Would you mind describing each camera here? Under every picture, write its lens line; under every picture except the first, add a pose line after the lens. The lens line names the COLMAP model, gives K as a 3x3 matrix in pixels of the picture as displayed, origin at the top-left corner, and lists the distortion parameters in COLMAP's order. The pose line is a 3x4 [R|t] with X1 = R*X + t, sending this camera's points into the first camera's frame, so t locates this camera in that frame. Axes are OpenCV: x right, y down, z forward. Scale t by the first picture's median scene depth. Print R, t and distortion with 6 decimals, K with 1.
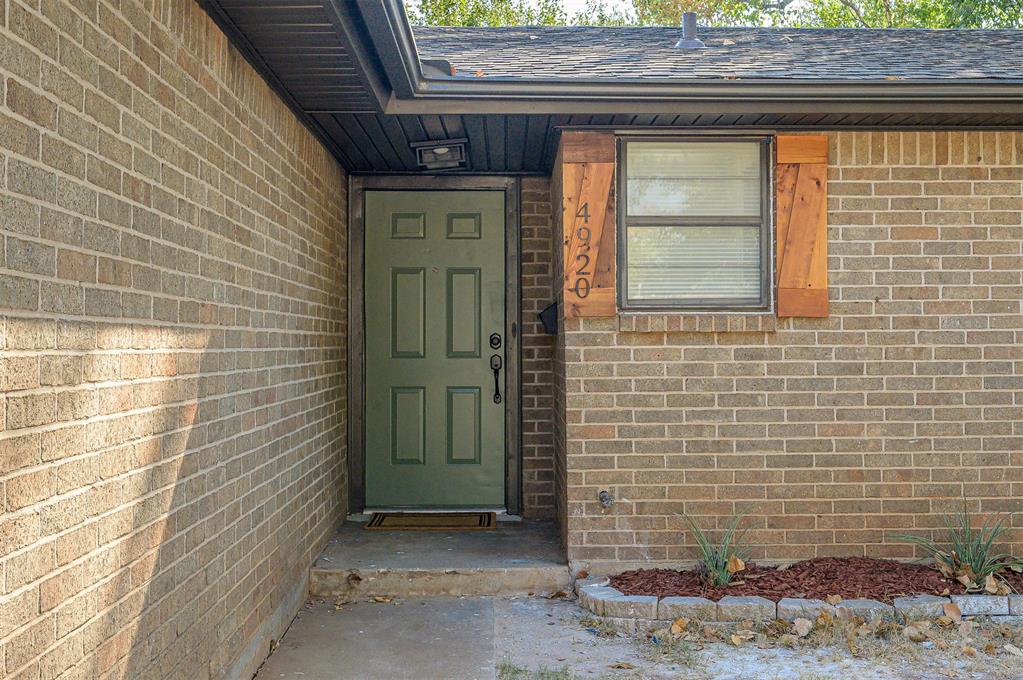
lens RADIAL K [[1035.4, 0, 511.5], [0, 1035.4, 340.0], [0, 0, 1]] dist [-0.003375, -0.001128]
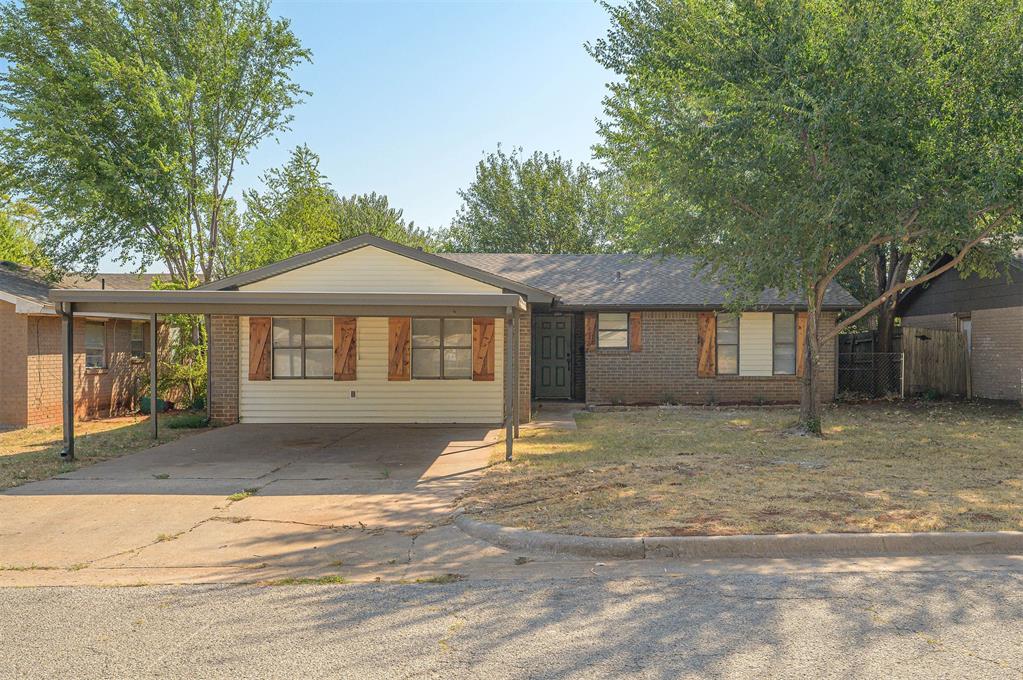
lens RADIAL K [[1035.4, 0, 511.5], [0, 1035.4, 340.0], [0, 0, 1]] dist [-0.003375, -0.001128]
pose [[0.999240, 0.005649, -0.038564, -0.101441], [-0.005579, 0.999983, 0.001925, -0.078470], [0.038574, -0.001708, 0.999254, -3.699300]]
